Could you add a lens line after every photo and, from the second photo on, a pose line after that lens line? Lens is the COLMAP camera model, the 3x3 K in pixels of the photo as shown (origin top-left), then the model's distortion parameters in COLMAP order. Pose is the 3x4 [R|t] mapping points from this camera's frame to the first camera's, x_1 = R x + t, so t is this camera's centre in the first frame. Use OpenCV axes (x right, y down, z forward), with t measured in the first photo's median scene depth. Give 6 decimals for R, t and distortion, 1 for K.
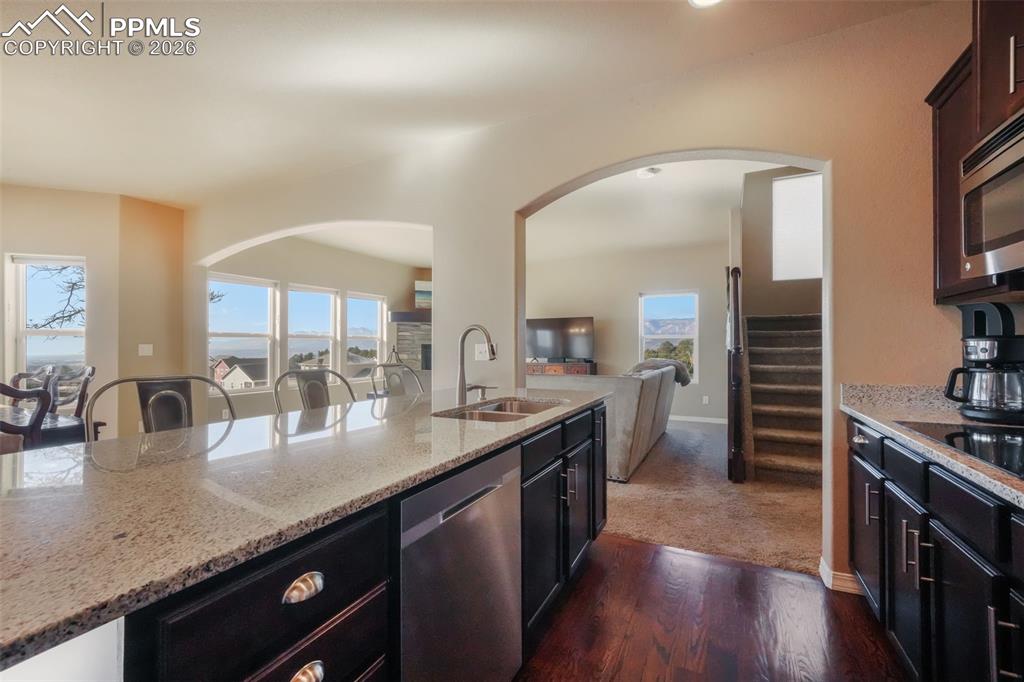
lens RADIAL K [[421.3, 0, 508.2], [0, 421.3, 347.2], [0, 0, 1]] dist [-0.002672, 0.000241]
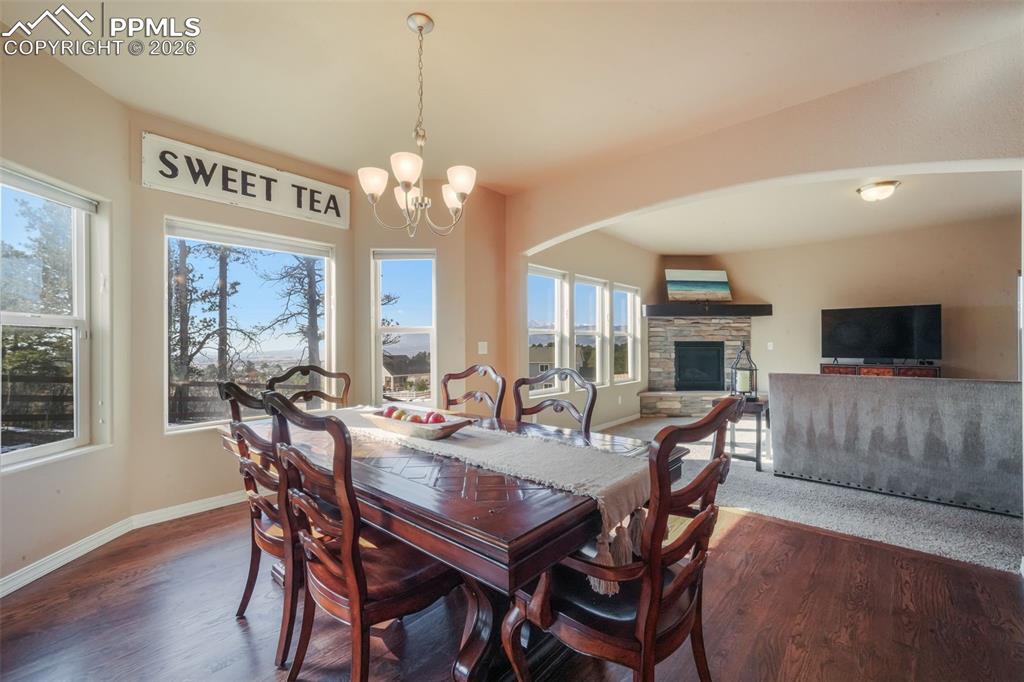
lens RADIAL K [[421.3, 0, 510.8], [0, 421.3, 347.9], [0, 0, 1]] dist [-0.002672, 0.000241]
pose [[0.969308, -0.000338, -0.245849, -0.336431], [0.002083, 0.999974, 0.006837, -0.000354], [0.245840, -0.007139, 0.969284, 0.071456]]
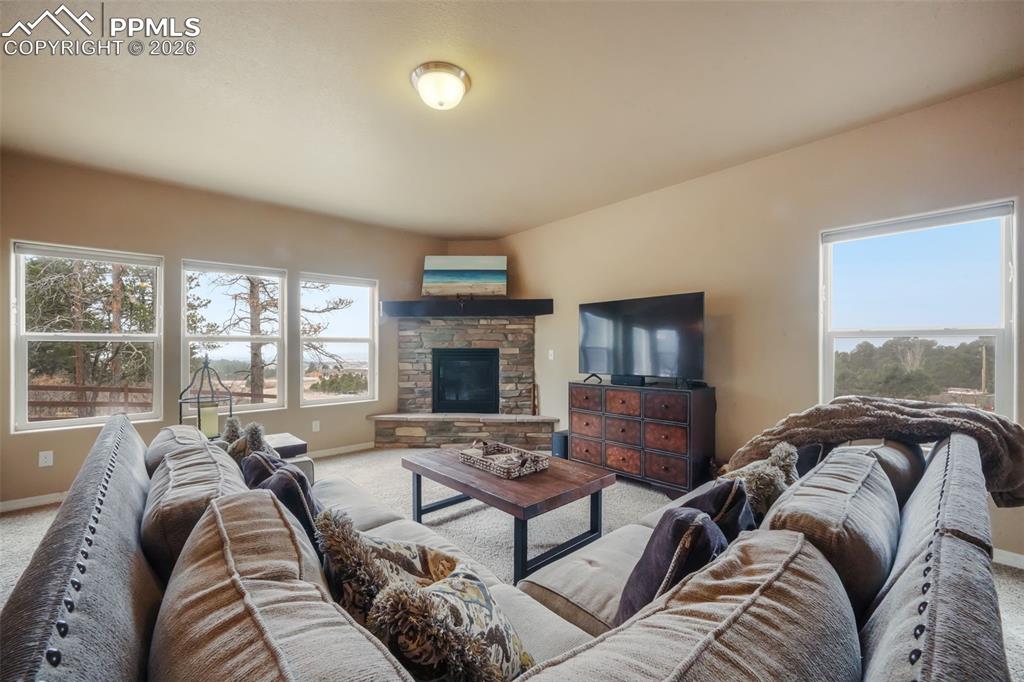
lens RADIAL K [[404.5, 0, 510.3], [0, 404.5, 347.5], [0, 0, 1]] dist [0.002389, 0.001527]
pose [[0.933899, -0.001030, -0.357535, 0.150821], [0.001371, 0.999999, 0.000699, -0.009714], [0.357534, -0.001143, 0.933899, 0.460794]]
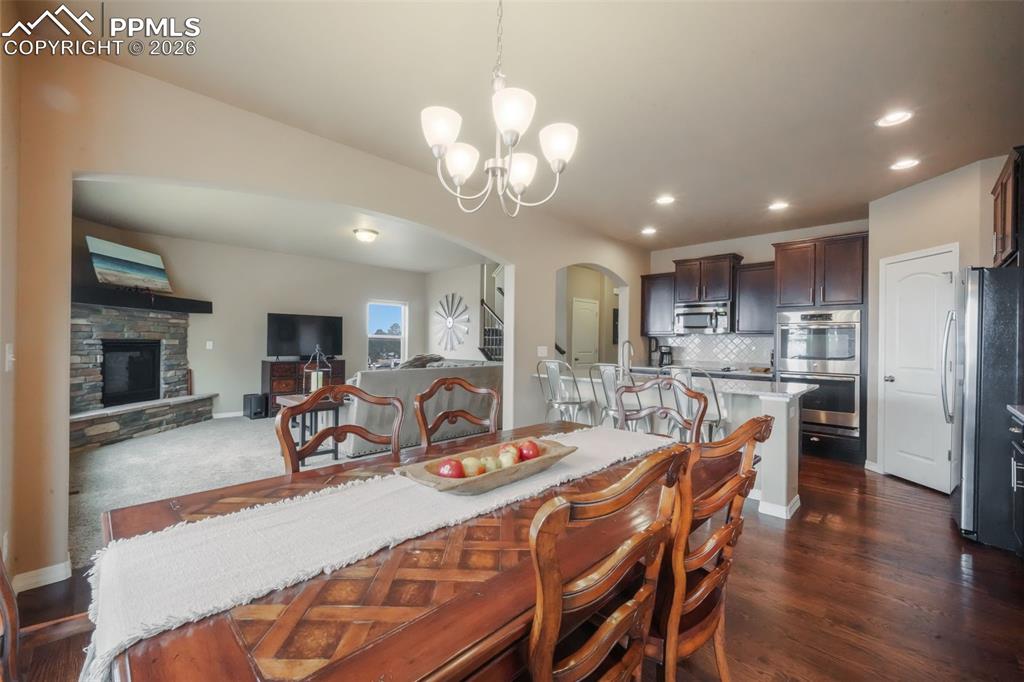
lens RADIAL K [[421.3, 0, 511.2], [0, 421.3, 338.0], [0, 0, 1]] dist [-0.002672, 0.000241]
pose [[0.300551, 0.013962, 0.953663, -0.651850], [-0.009973, 0.999884, -0.011496, -0.008468], [-0.953714, -0.006056, 0.300656, 0.239868]]
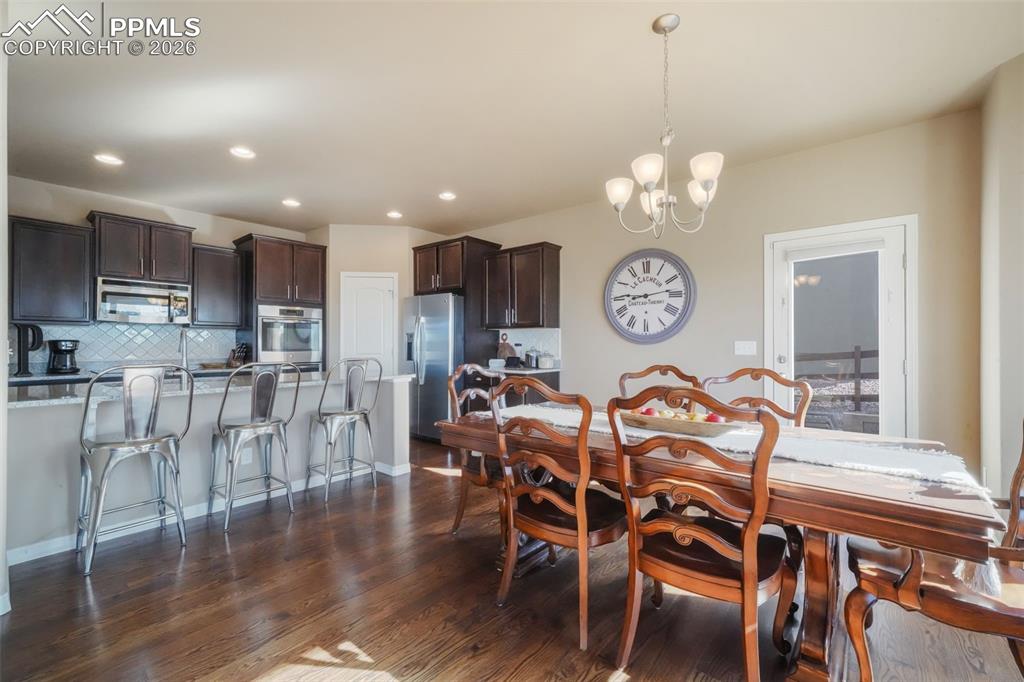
lens RADIAL K [[421.3, 0, 517.9], [0, 421.3, 341.5], [0, 0, 1]] dist [-0.002672, 0.000241]
pose [[-0.975443, 0.003032, 0.220231, -0.437571], [0.002629, 0.999994, -0.002125, -0.001620], [-0.220236, -0.001494, -0.975445, 0.579274]]
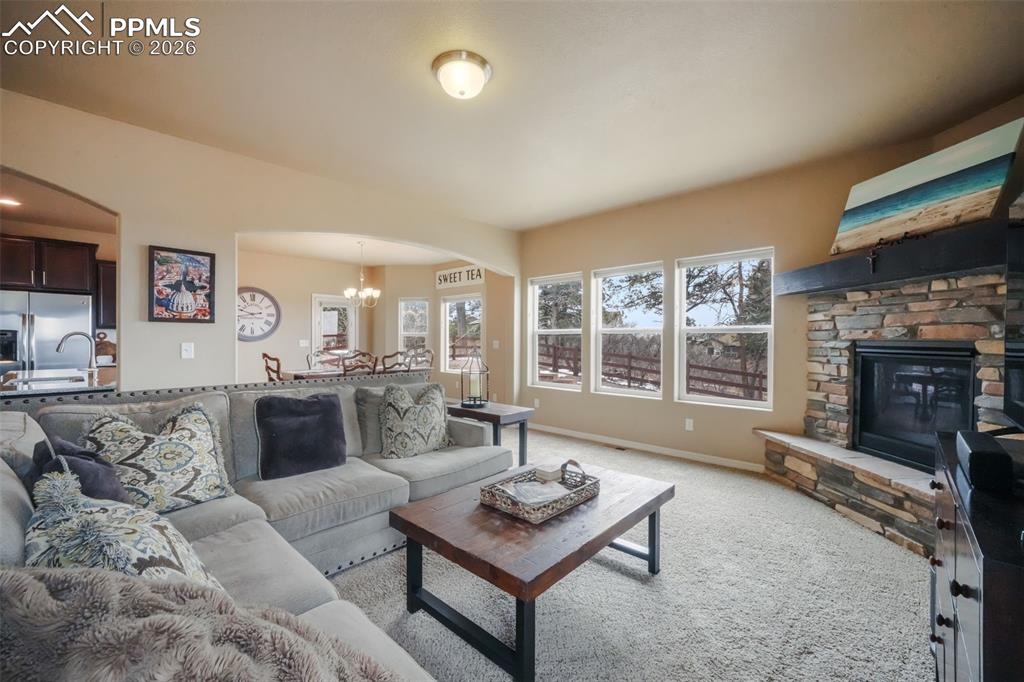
lens RADIAL K [[421.3, 0, 513.2], [0, 421.3, 341.2], [0, 0, 1]] dist [-0.002672, 0.000241]
pose [[-0.274818, 0.004841, -0.961484, 0.279598], [-0.004083, 0.999972, 0.006202, -0.008408], [0.961487, 0.005630, -0.274791, 0.841745]]
